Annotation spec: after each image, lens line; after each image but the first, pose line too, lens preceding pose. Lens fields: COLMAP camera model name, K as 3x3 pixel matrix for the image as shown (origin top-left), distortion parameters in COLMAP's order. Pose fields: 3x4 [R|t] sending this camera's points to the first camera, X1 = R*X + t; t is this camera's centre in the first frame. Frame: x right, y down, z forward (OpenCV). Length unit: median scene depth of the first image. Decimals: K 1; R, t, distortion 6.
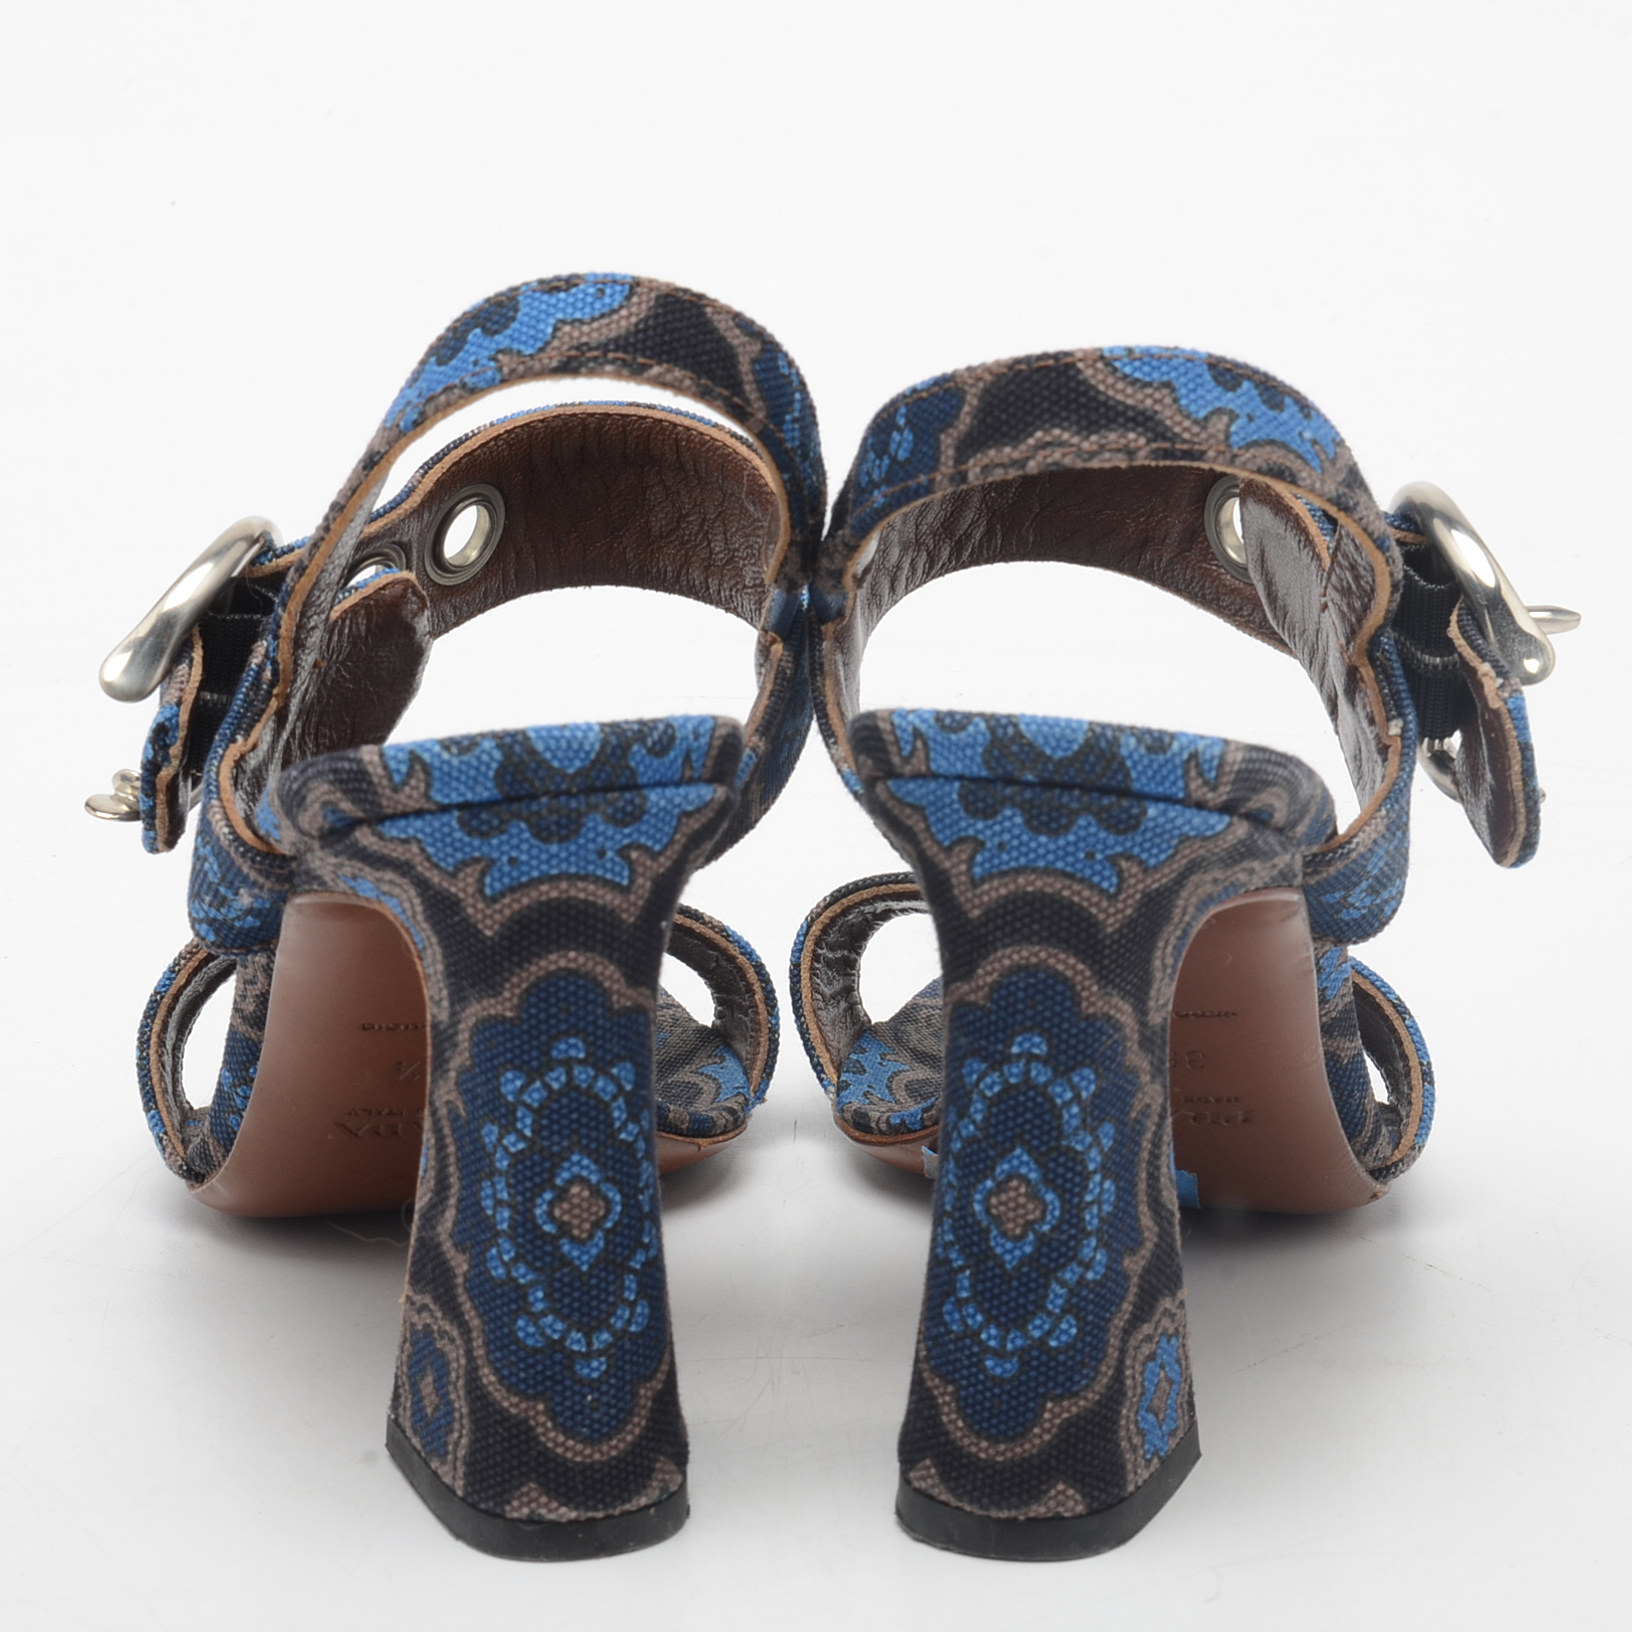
lens RADIAL K [[5019.7, 0, 816.0], [0, 5019.7, 814.4], [0, 0, 1]] dist [0.038853, 0.000000]
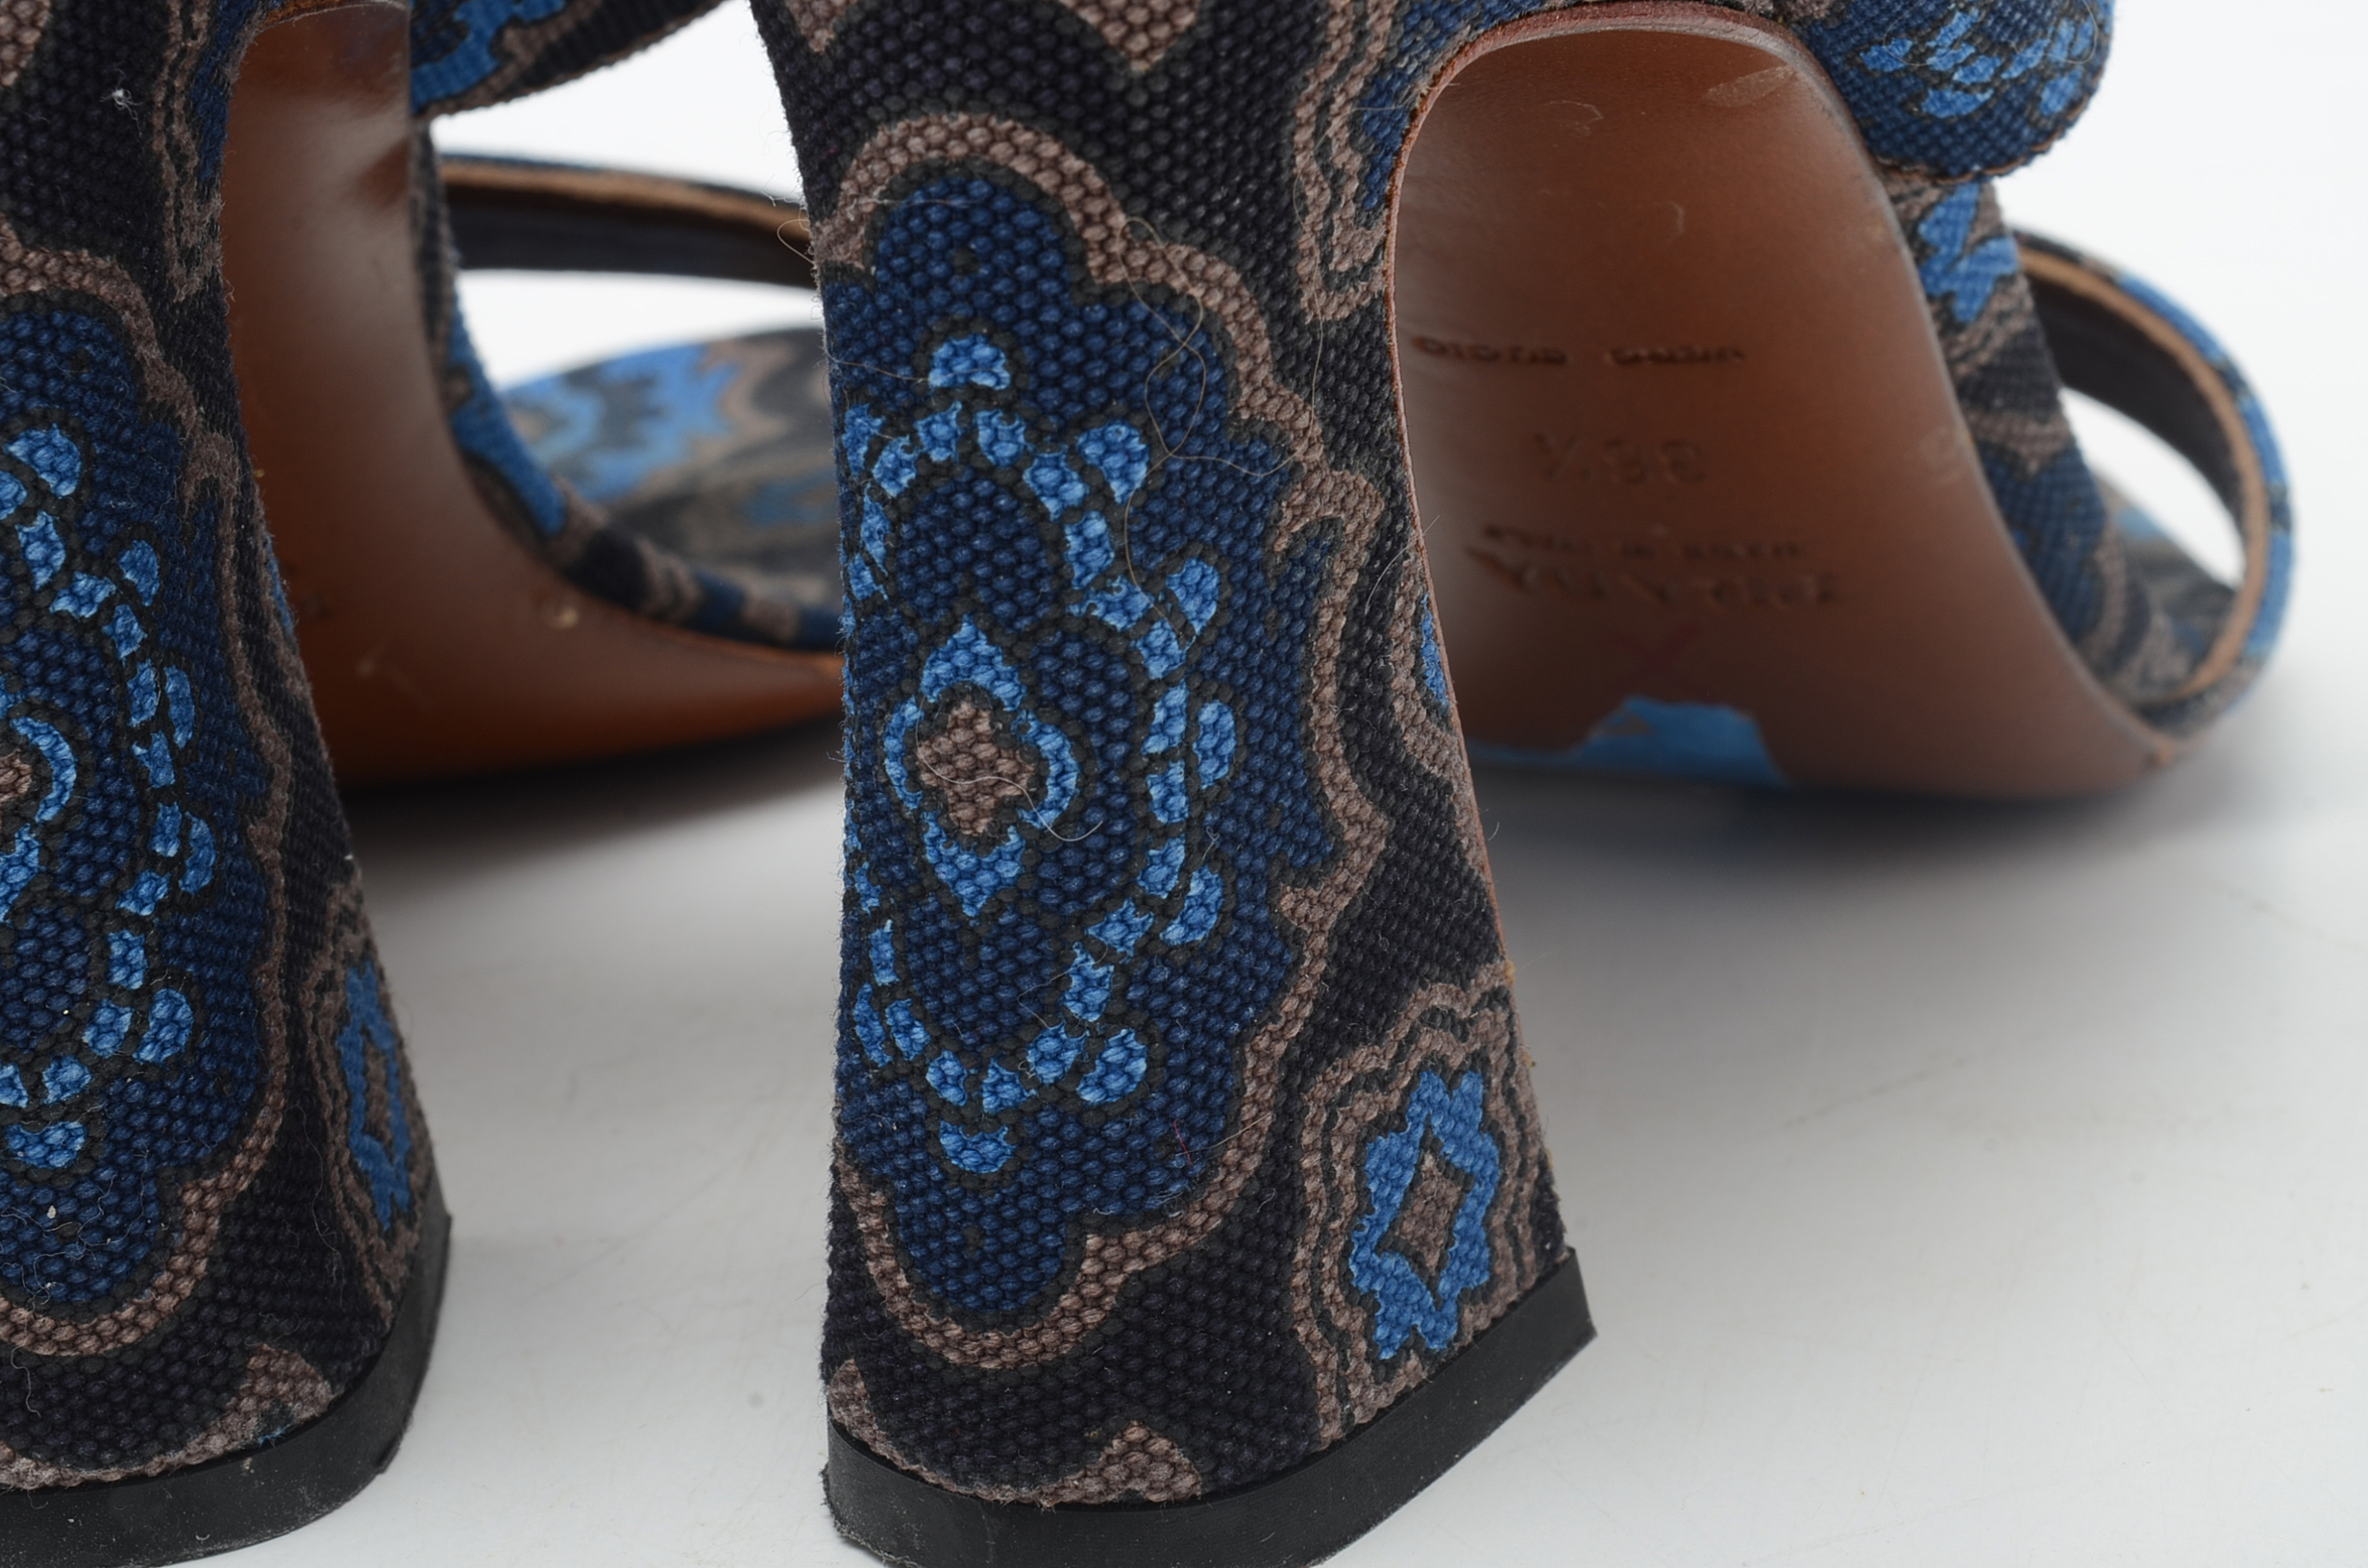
lens RADIAL K [[5401.4, 0, 1182.8], [0, 5401.4, 790.4], [0, 0, 1]] dist [-0.032020, 0.000000]
pose [[0.982334, -0.004296, -0.187088, 0.137767], [0.017275, 0.997549, 0.067801, 0.049813], [0.186338, -0.069835, 0.980001, 0.563444]]
